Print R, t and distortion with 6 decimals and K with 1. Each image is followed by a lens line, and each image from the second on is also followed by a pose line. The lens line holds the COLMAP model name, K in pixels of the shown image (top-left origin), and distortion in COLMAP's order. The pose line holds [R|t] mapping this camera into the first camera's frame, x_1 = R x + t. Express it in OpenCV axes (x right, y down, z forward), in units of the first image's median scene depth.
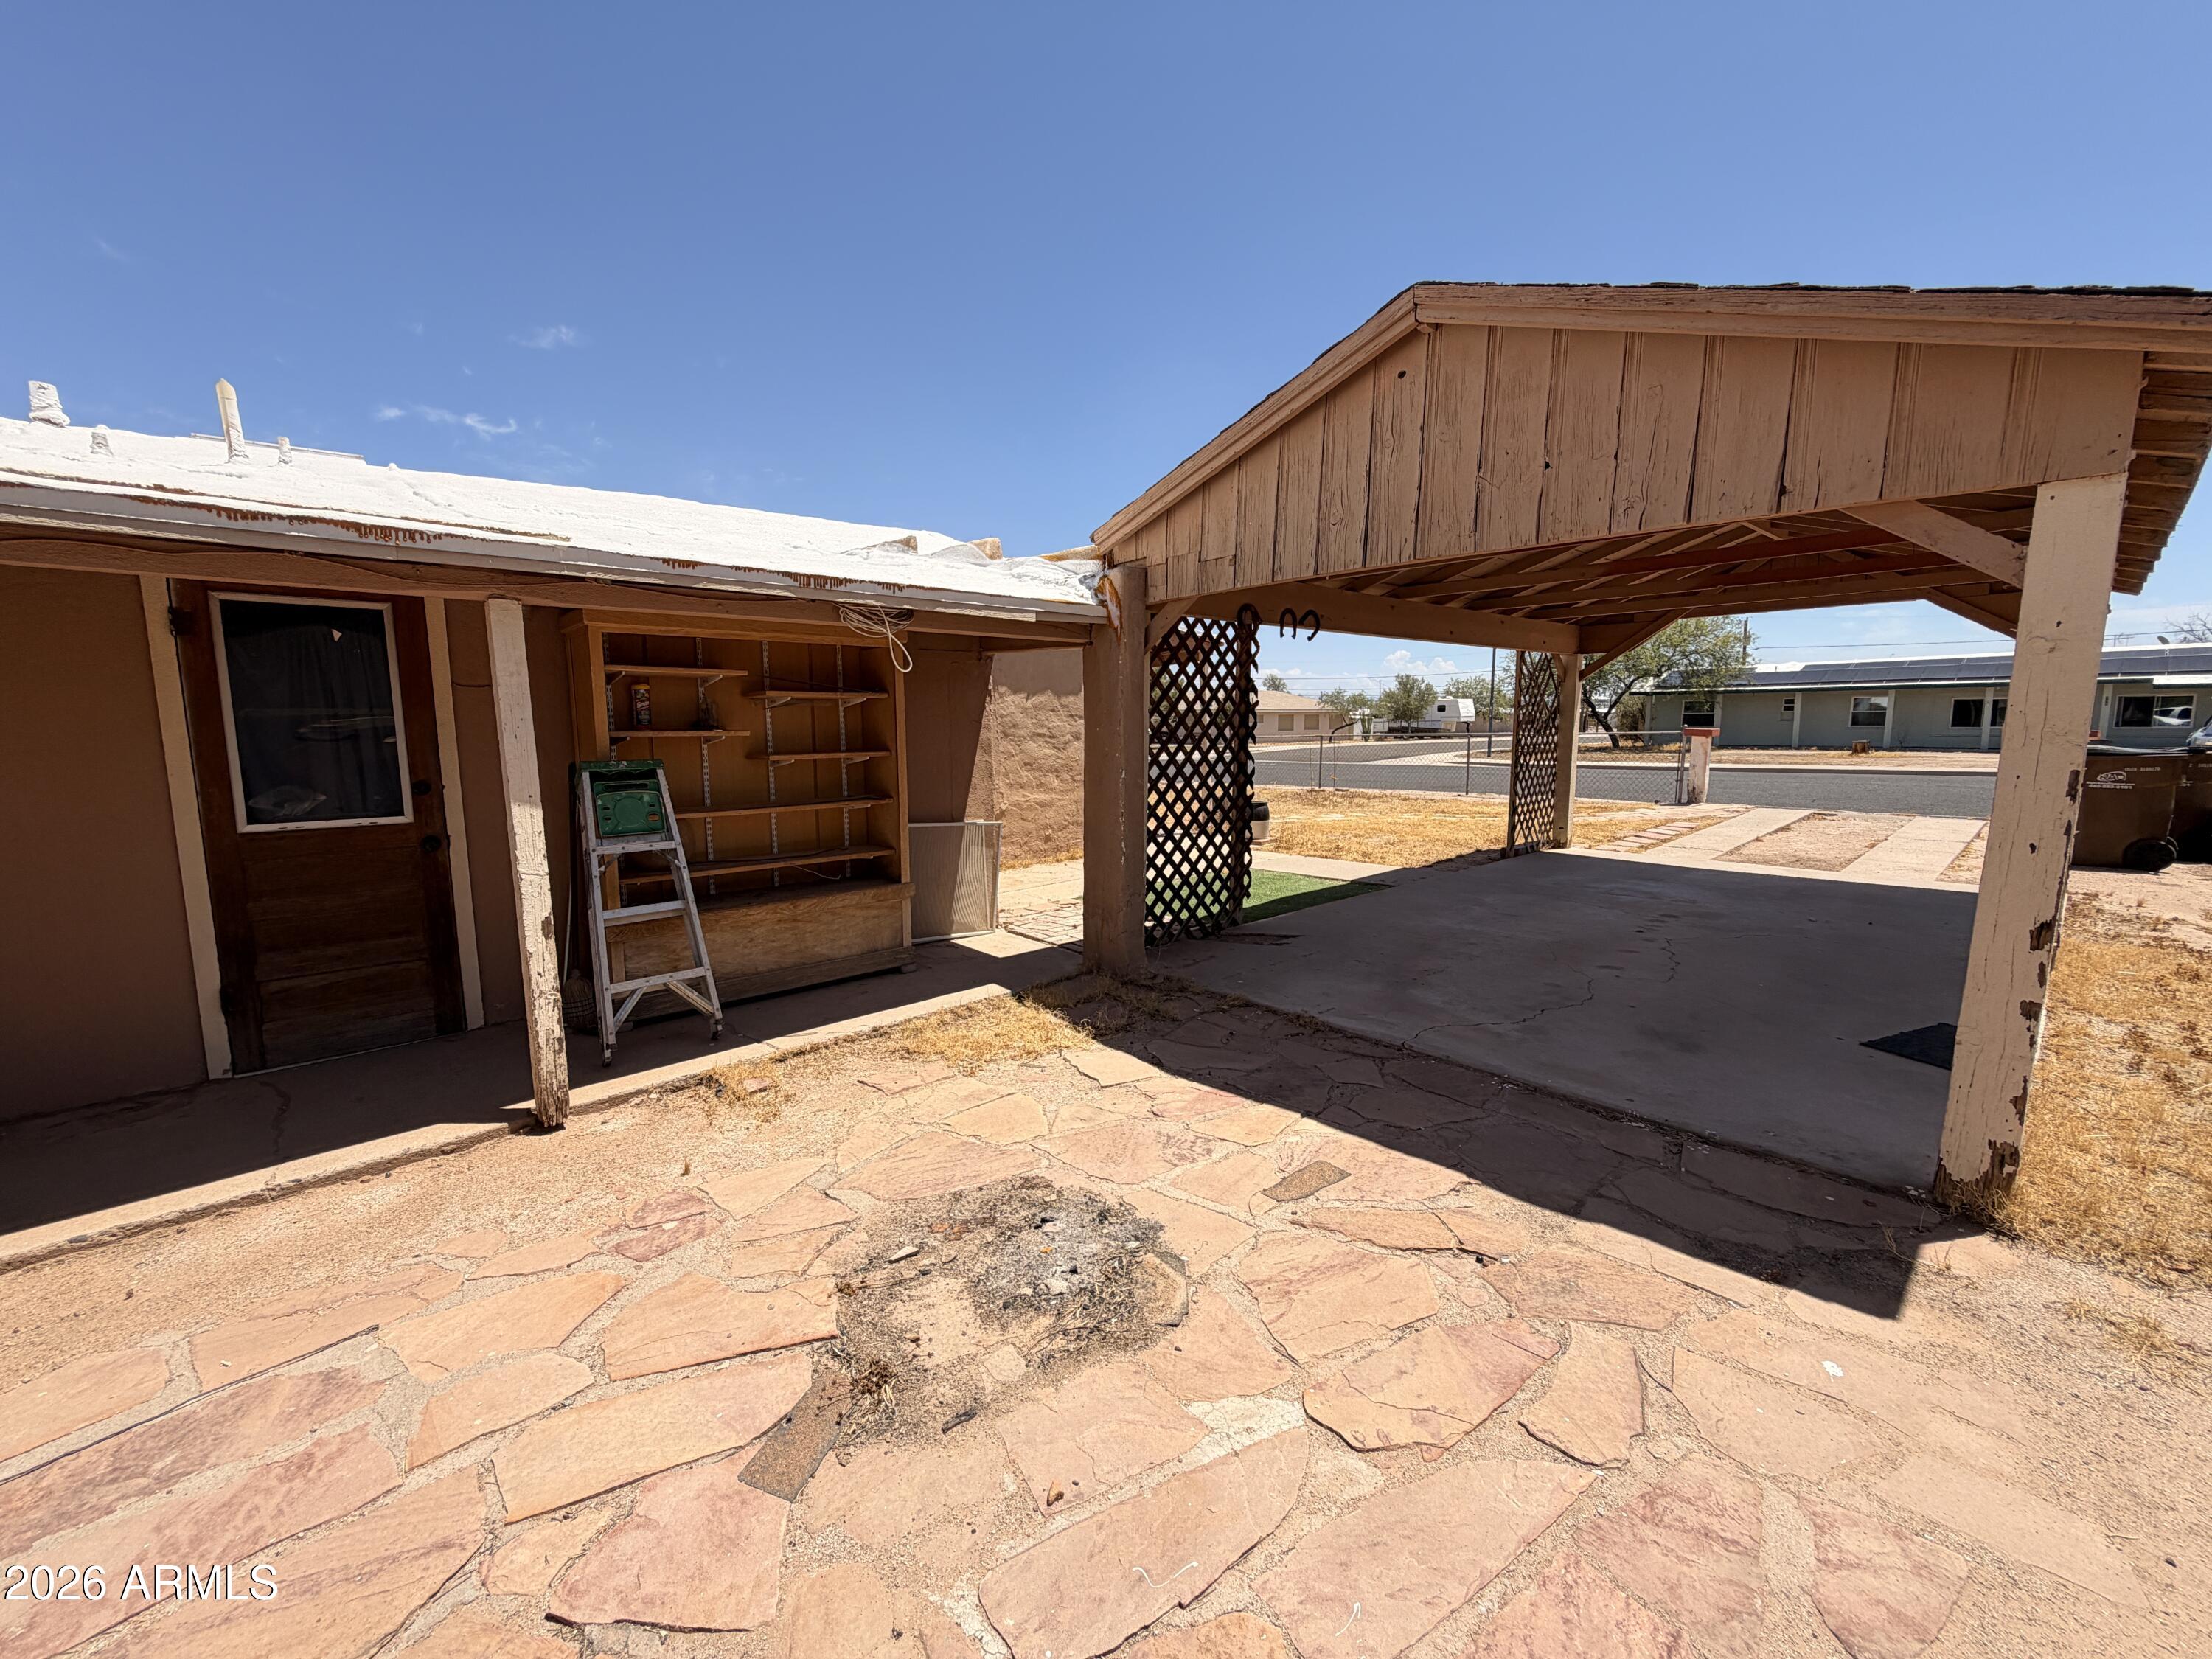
lens RADIAL K [[883.1, 0, 1100.7], [0, 883.1, 835.4], [0, 0, 1]] dist [0.000951, -0.000132]
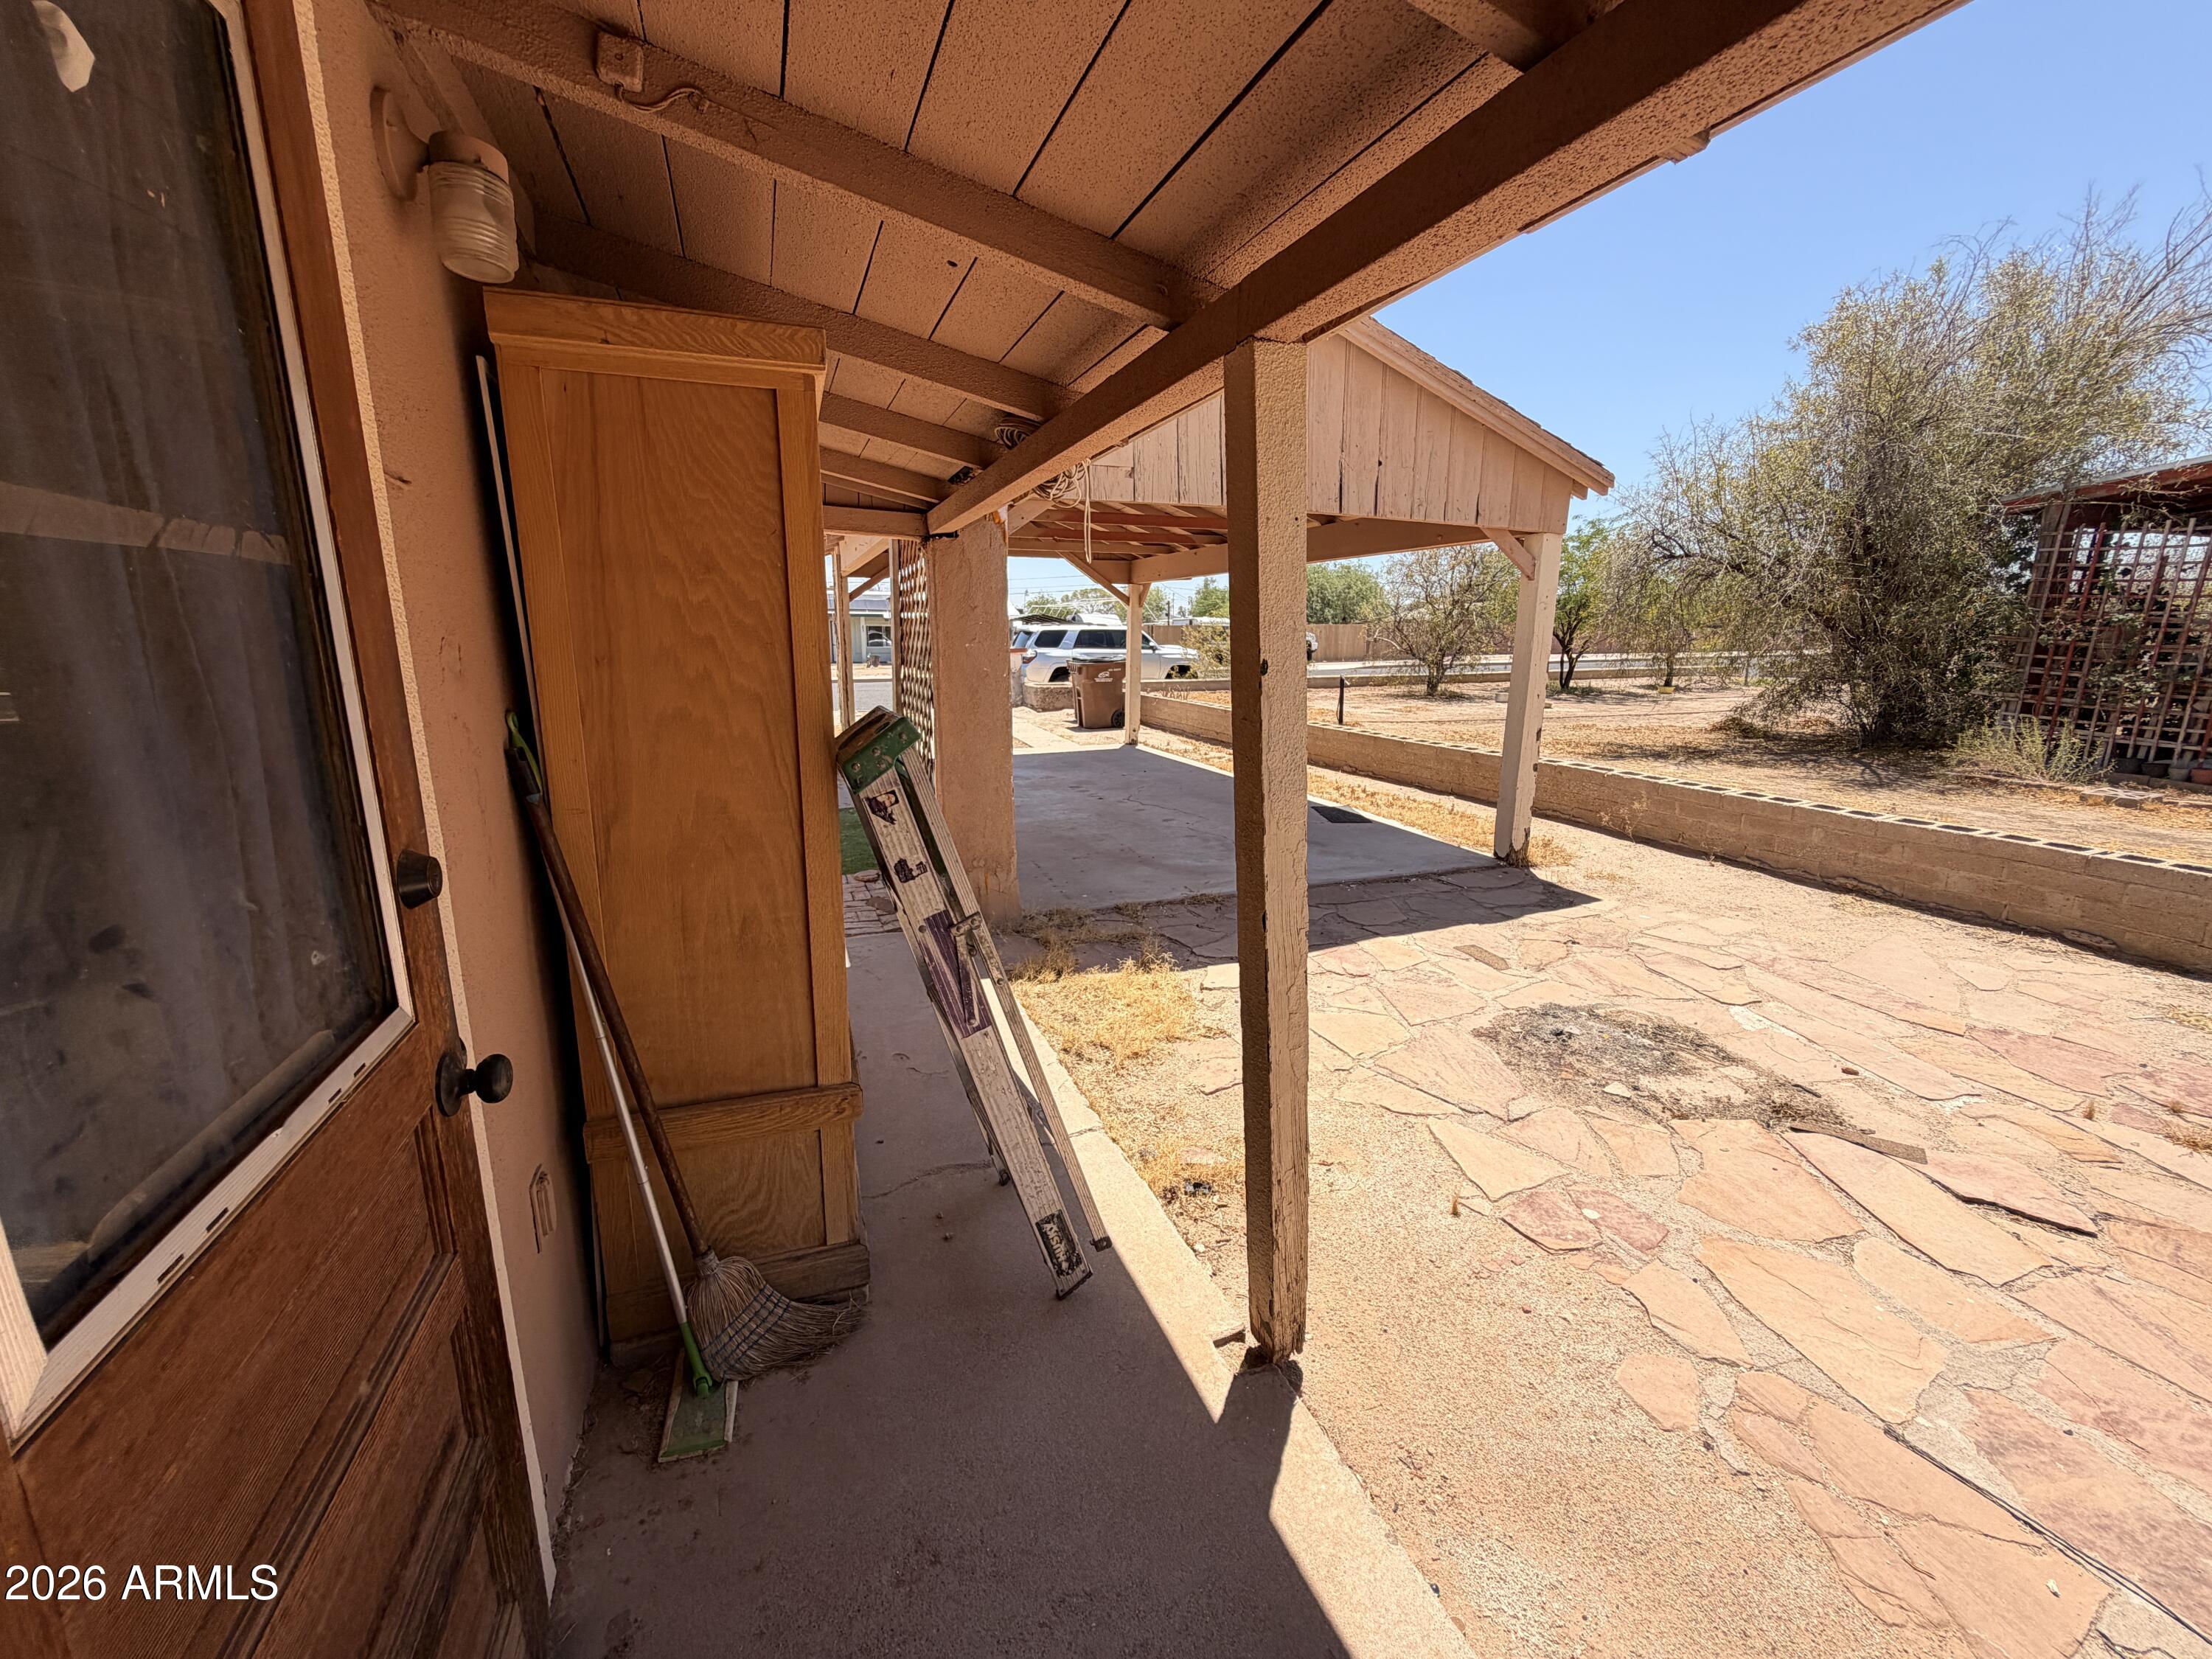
lens RADIAL K [[883.1, 0, 1097.6], [0, 883.1, 833.6], [0, 0, 1]] dist [0.000951, -0.000132]
pose [[0.369474, -0.193640, 0.908841, -1.393091], [0.115793, 0.980018, 0.161732, -0.127335], [-0.921998, 0.045482, 0.384514, 1.096933]]
